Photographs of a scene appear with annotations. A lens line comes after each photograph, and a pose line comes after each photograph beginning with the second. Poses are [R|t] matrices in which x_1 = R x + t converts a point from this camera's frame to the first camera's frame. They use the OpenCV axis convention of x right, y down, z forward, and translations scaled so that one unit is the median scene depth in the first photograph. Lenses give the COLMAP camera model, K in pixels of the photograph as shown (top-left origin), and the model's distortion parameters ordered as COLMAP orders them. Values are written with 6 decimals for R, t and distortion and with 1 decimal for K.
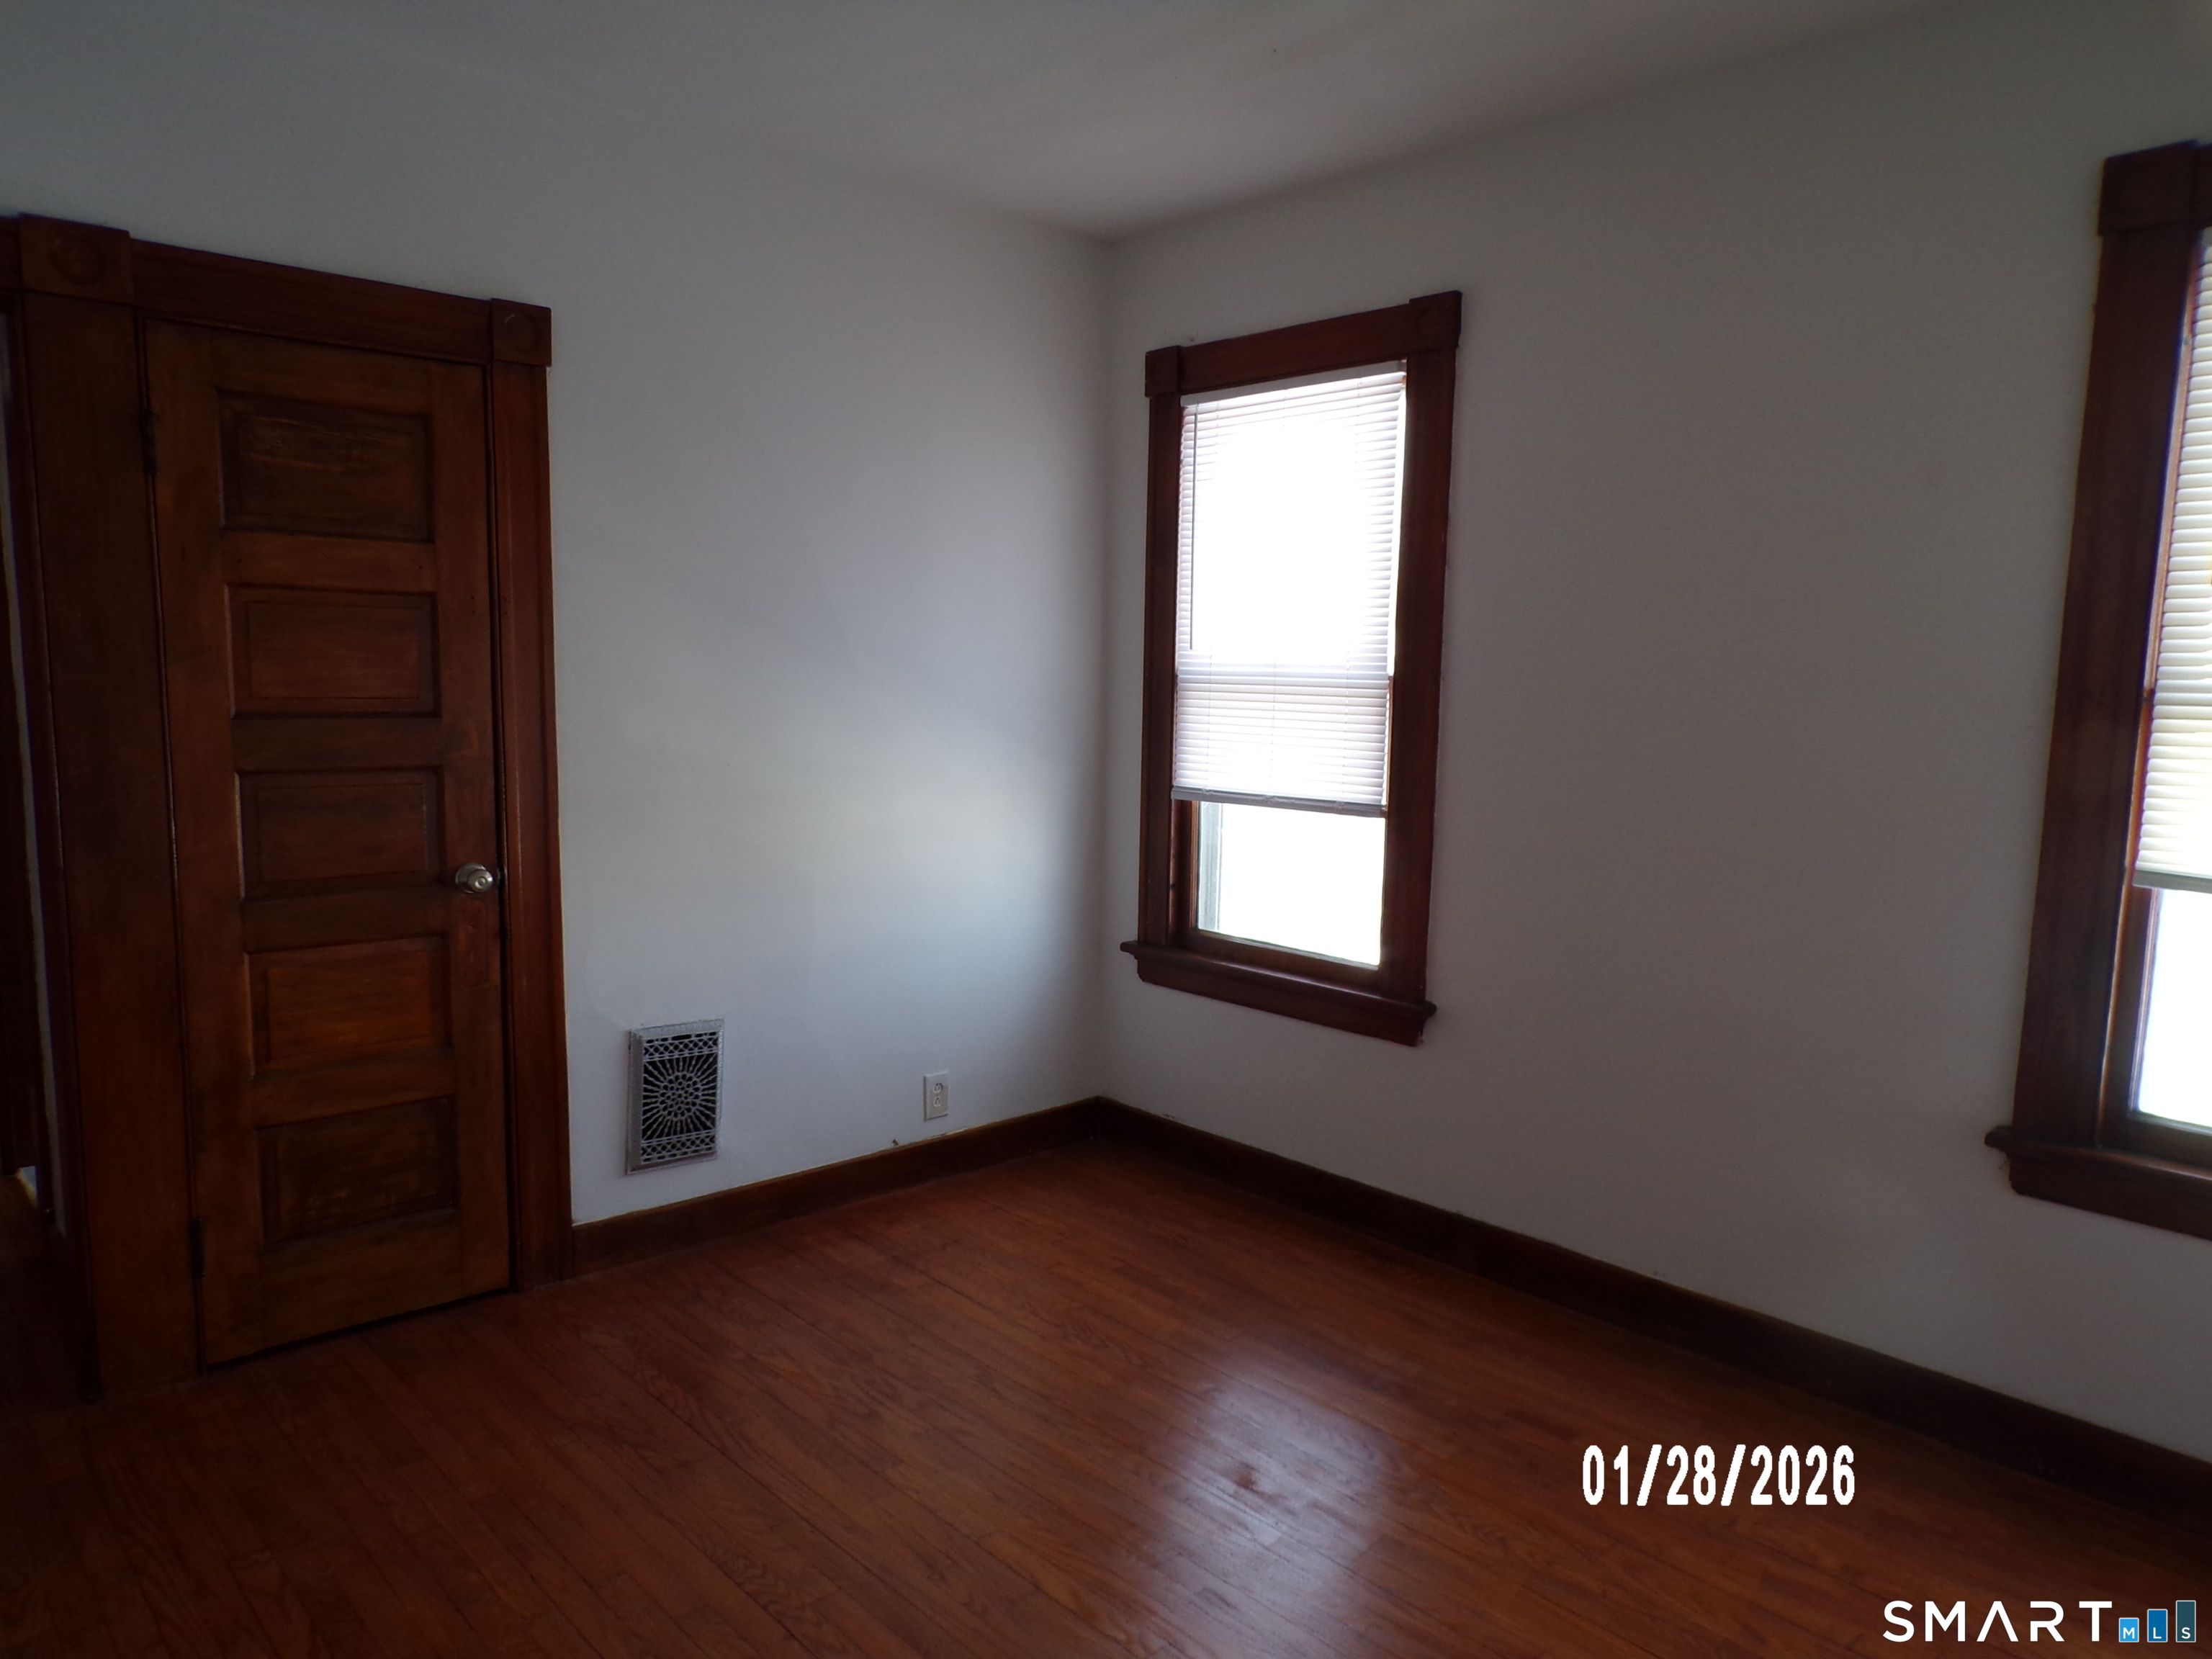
lens RADIAL K [[1519.1, 0, 1095.2], [0, 1519.1, 840.8], [0, 0, 1]] dist [-0.003469, 0.000582]
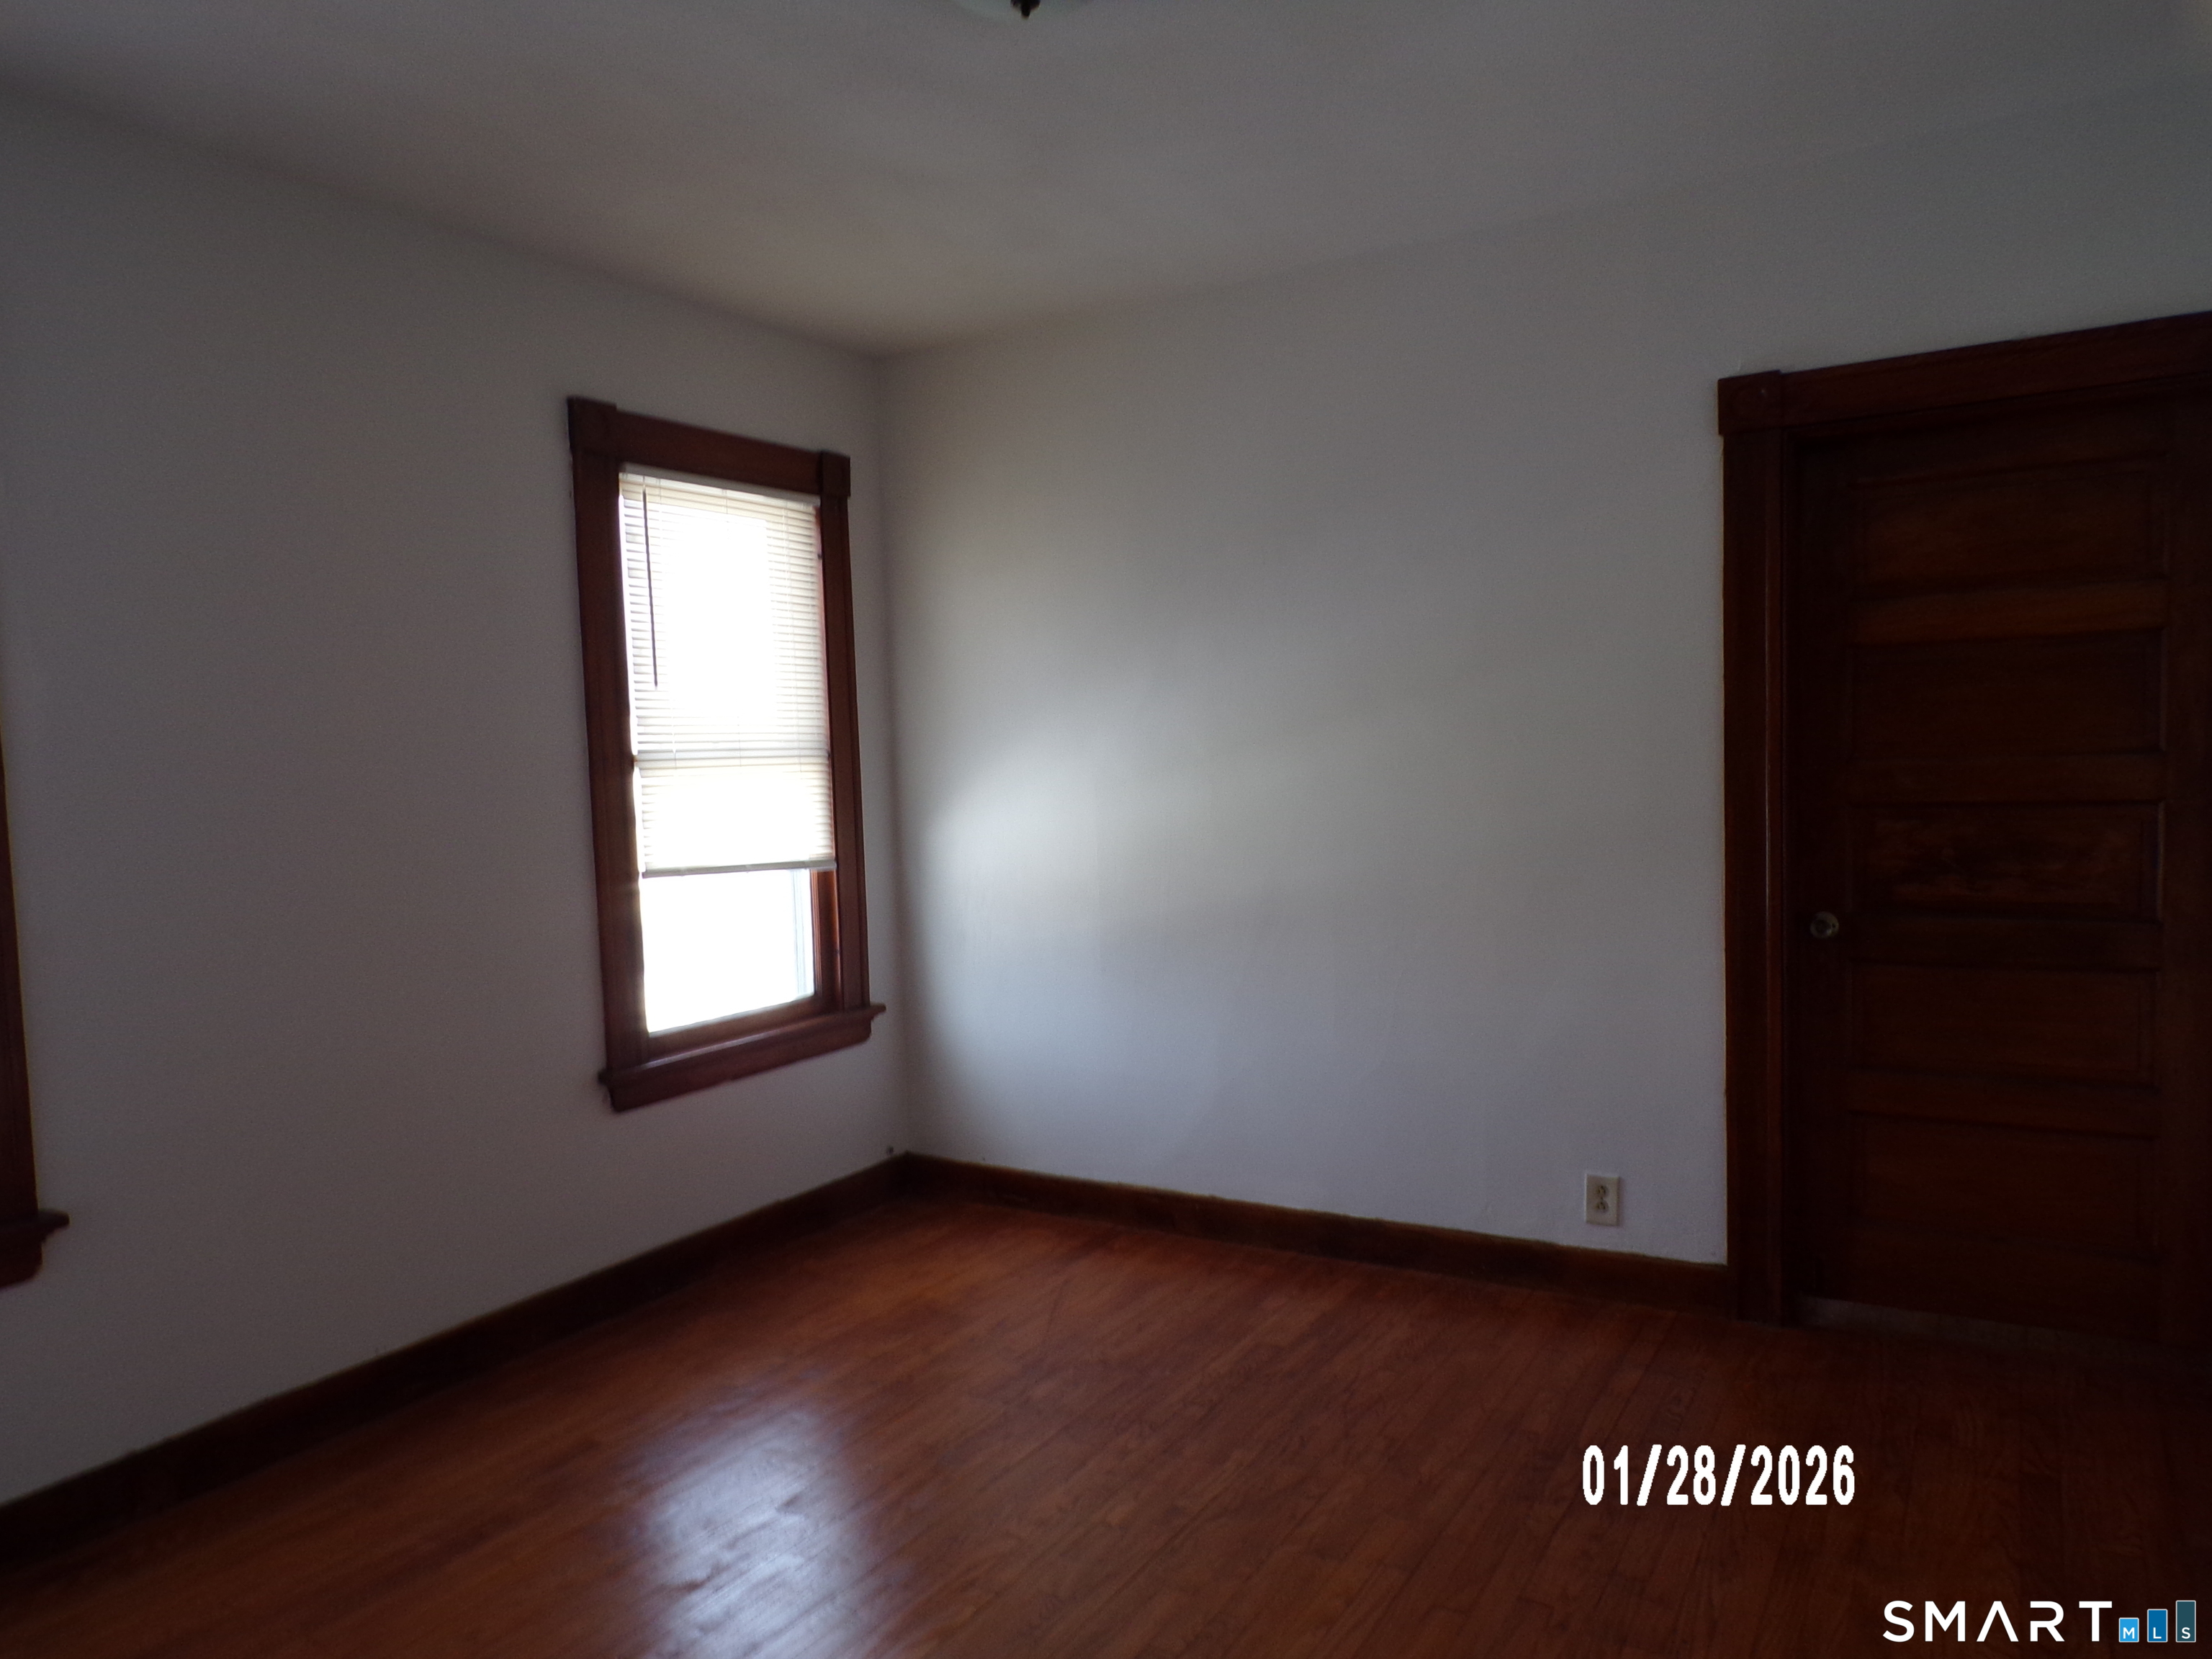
lens RADIAL K [[1519.1, 0, 1095.2], [0, 1519.1, 840.8], [0, 0, 1]] dist [-0.003469, 0.000582]
pose [[-0.273243, -0.072216, 0.959230, -0.925368], [0.151108, 0.981576, 0.116943, -0.125329], [-0.950002, 0.176901, -0.257296, 0.986278]]
